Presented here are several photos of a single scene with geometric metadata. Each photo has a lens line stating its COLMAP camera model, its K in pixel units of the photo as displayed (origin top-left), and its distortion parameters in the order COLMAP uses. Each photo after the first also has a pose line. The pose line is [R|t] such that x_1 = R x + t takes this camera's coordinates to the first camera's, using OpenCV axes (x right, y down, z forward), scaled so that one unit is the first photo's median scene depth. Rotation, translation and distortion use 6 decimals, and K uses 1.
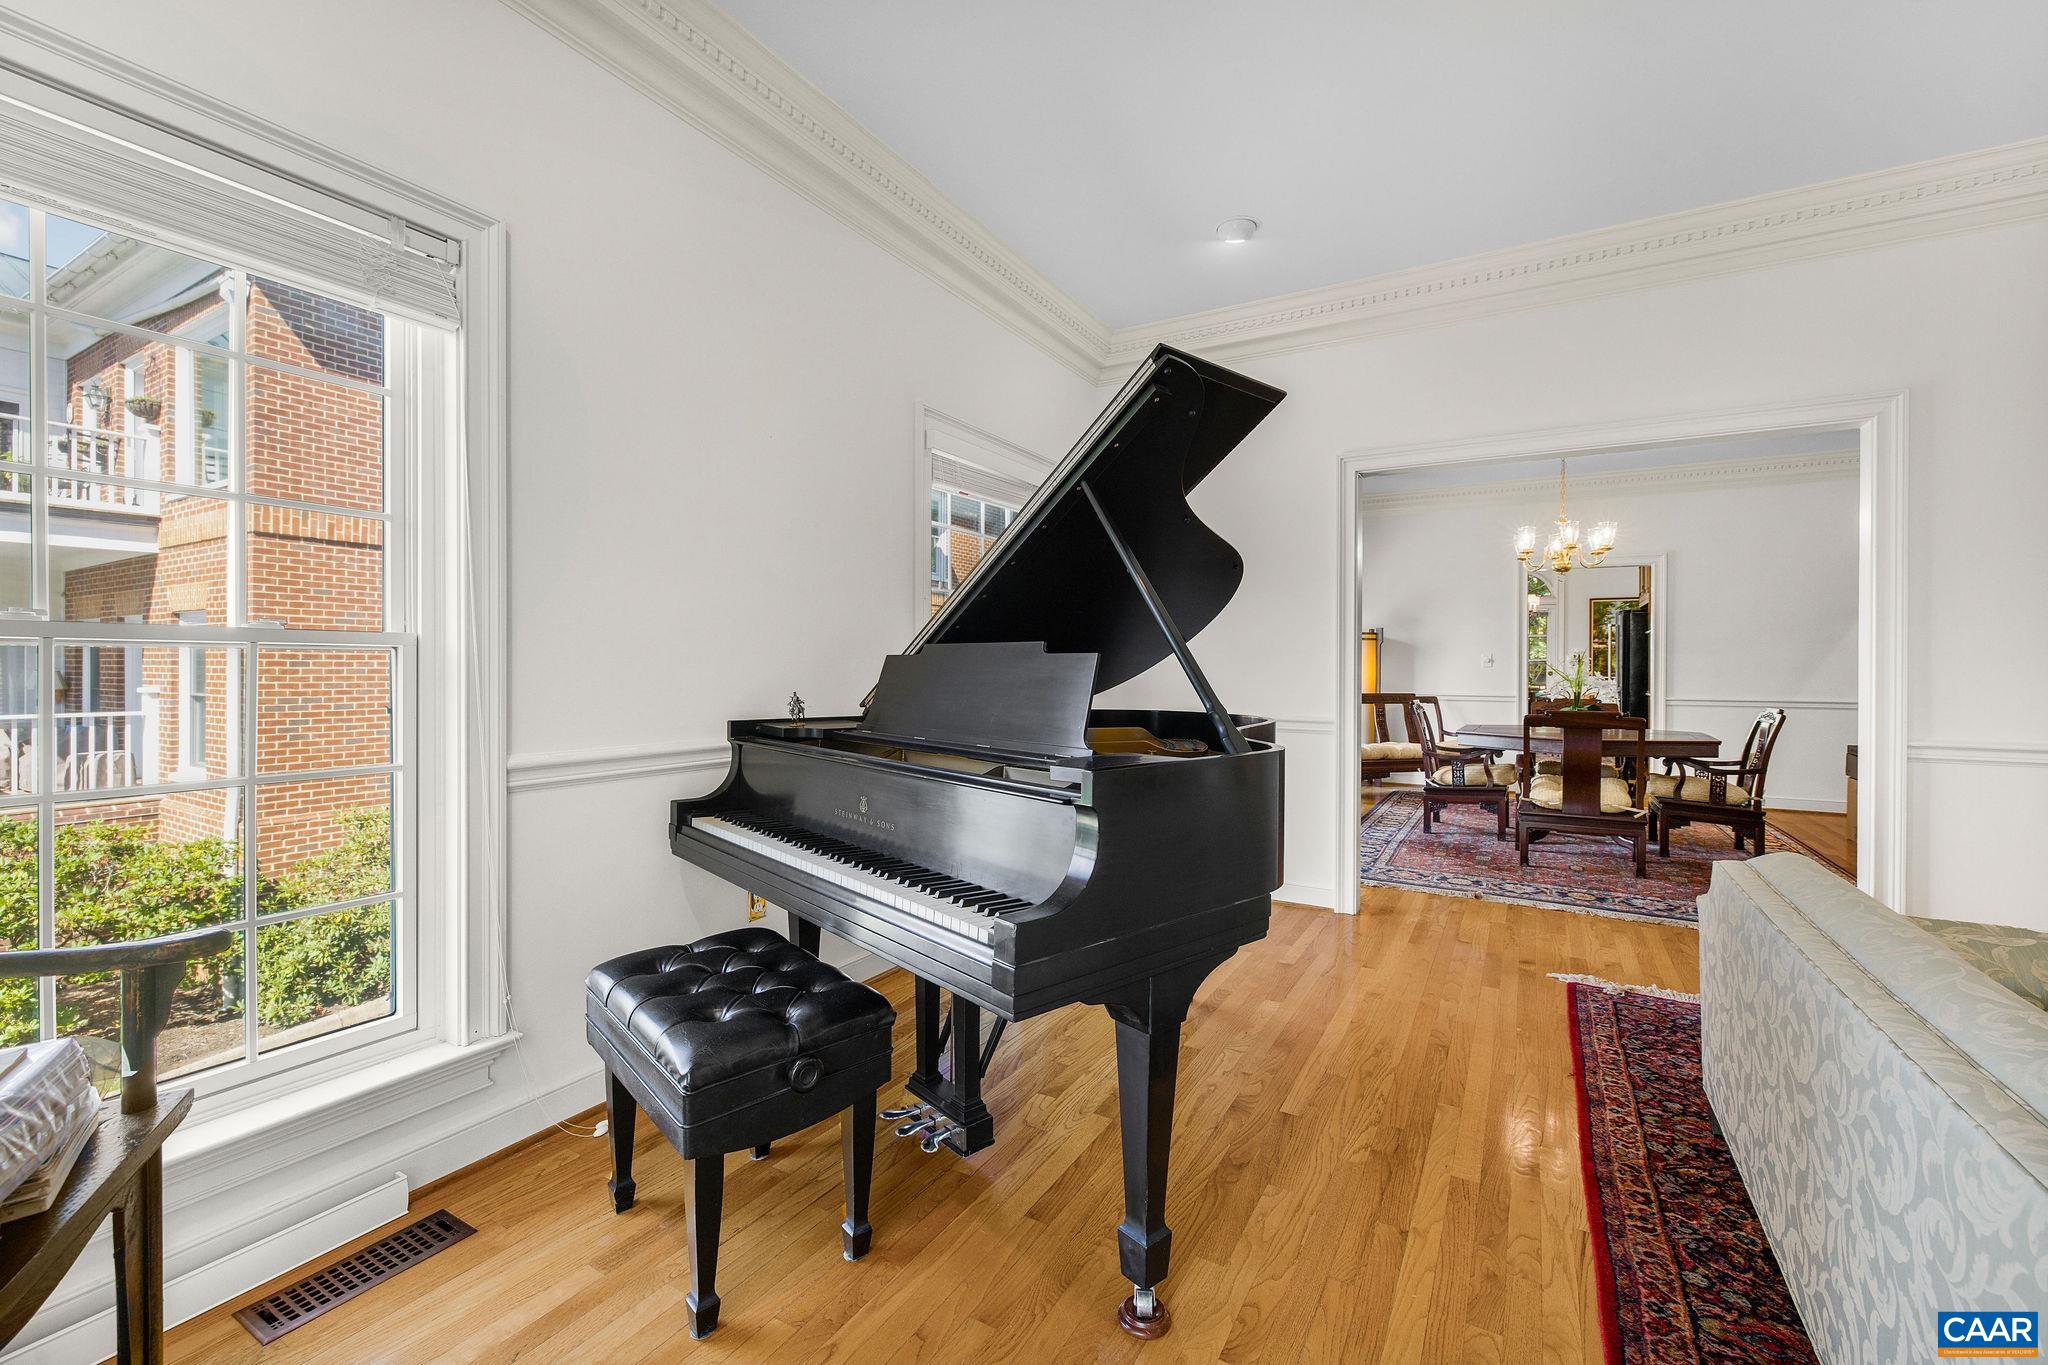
lens RADIAL K [[868.3, 0, 1014.2], [0, 868.3, 676.7], [0, 0, 1]] dist [0.000167, 0.000756]
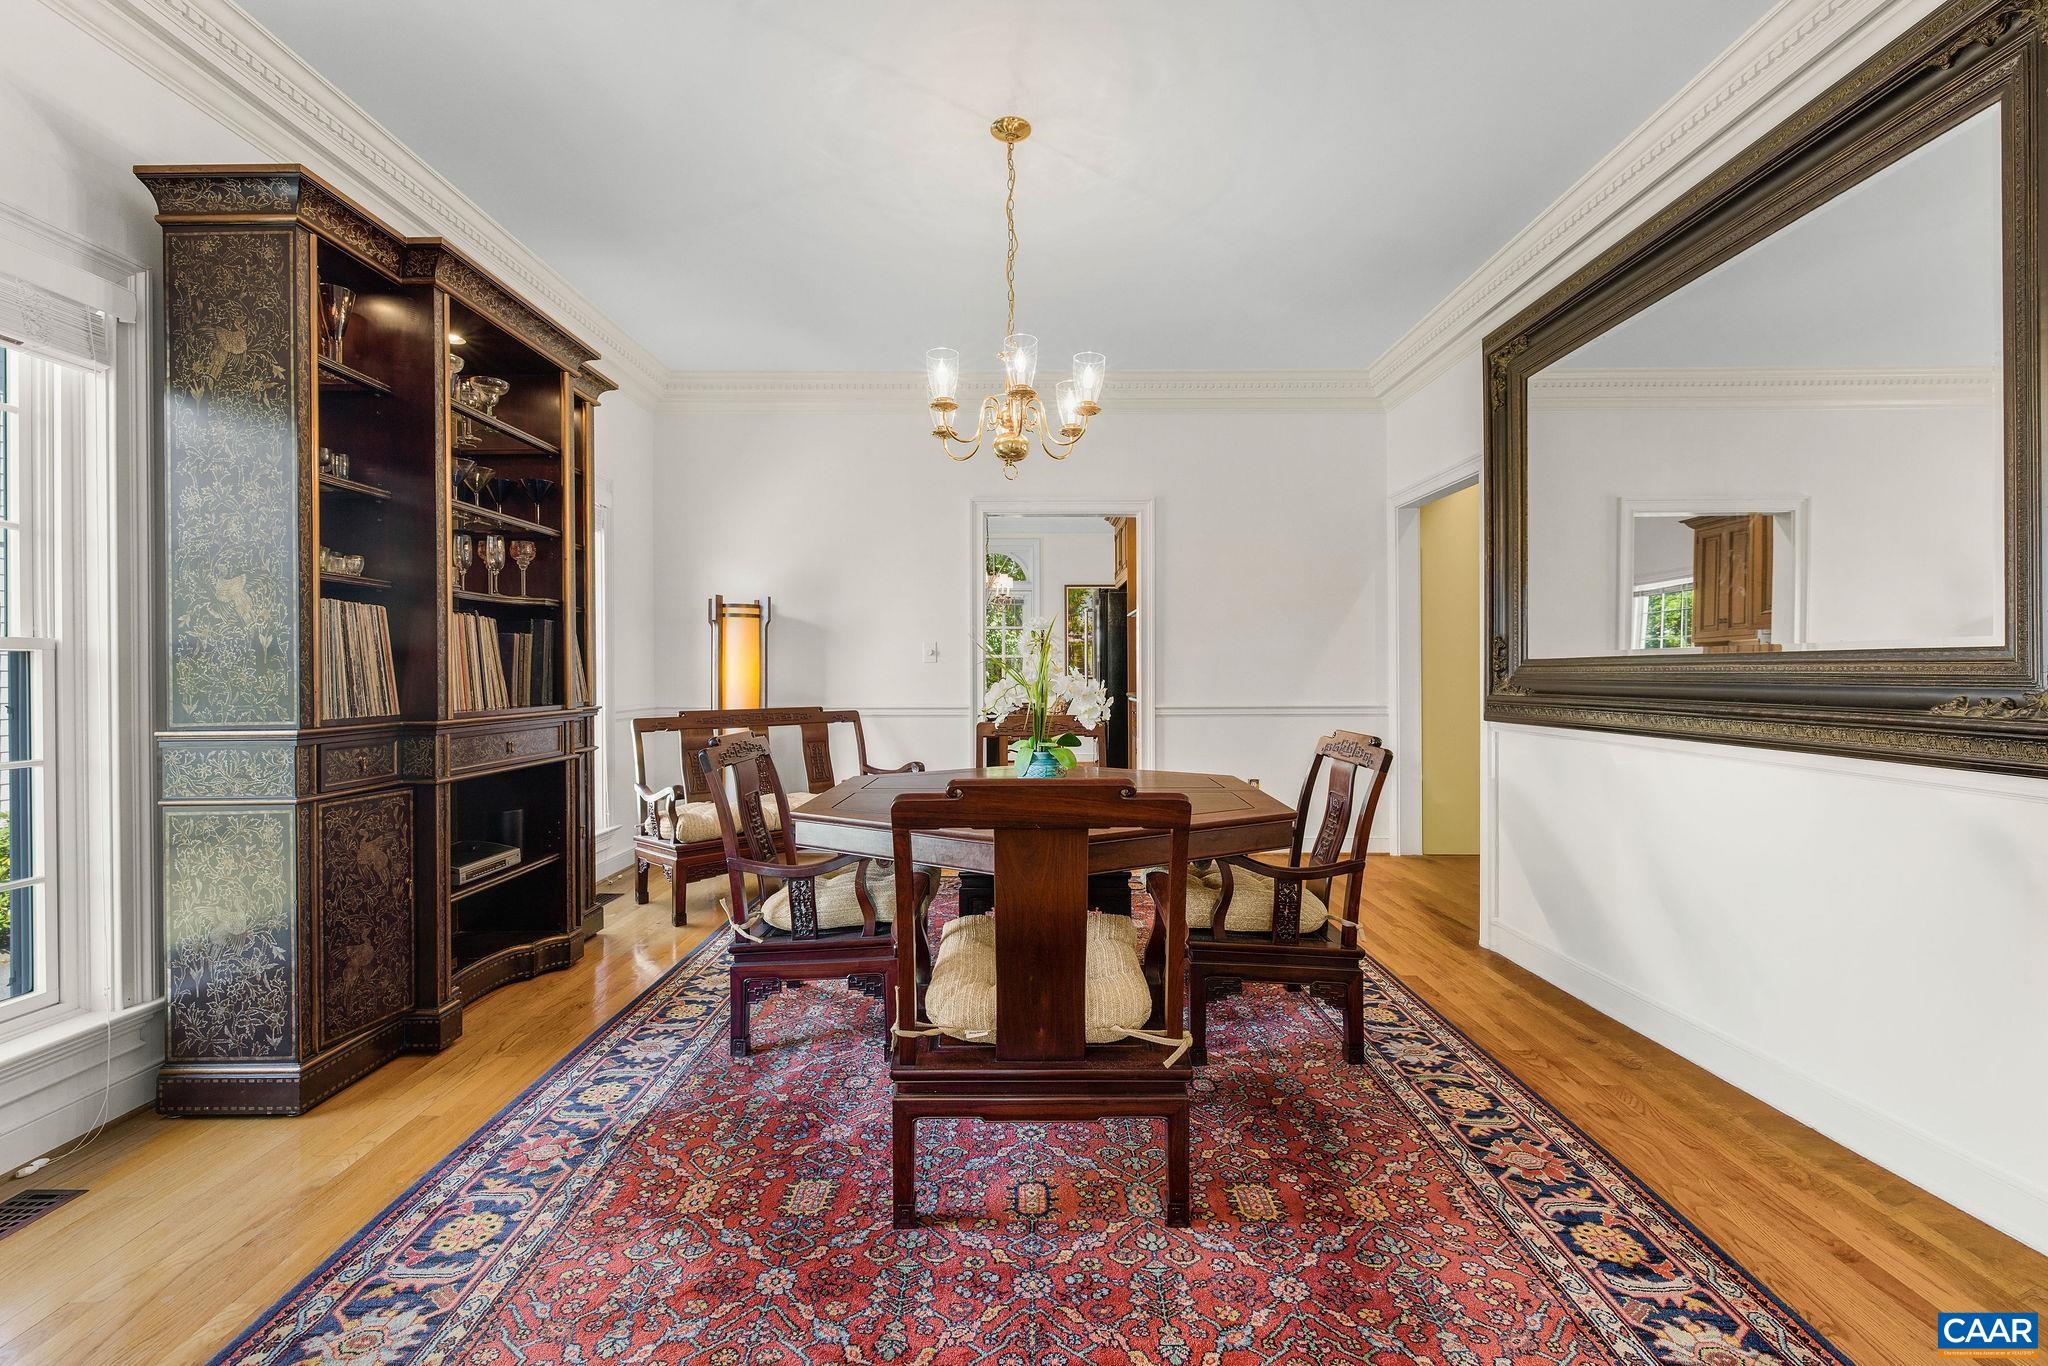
lens RADIAL K [[868.3, 0, 1019.0], [0, 868.3, 675.3], [0, 0, 1]] dist [0.000167, 0.000756]
pose [[0.862551, -0.003939, 0.505955, 0.275241], [0.007923, 0.999952, -0.005721, 0.001721], [-0.505908, 0.008943, 0.862541, 0.411556]]
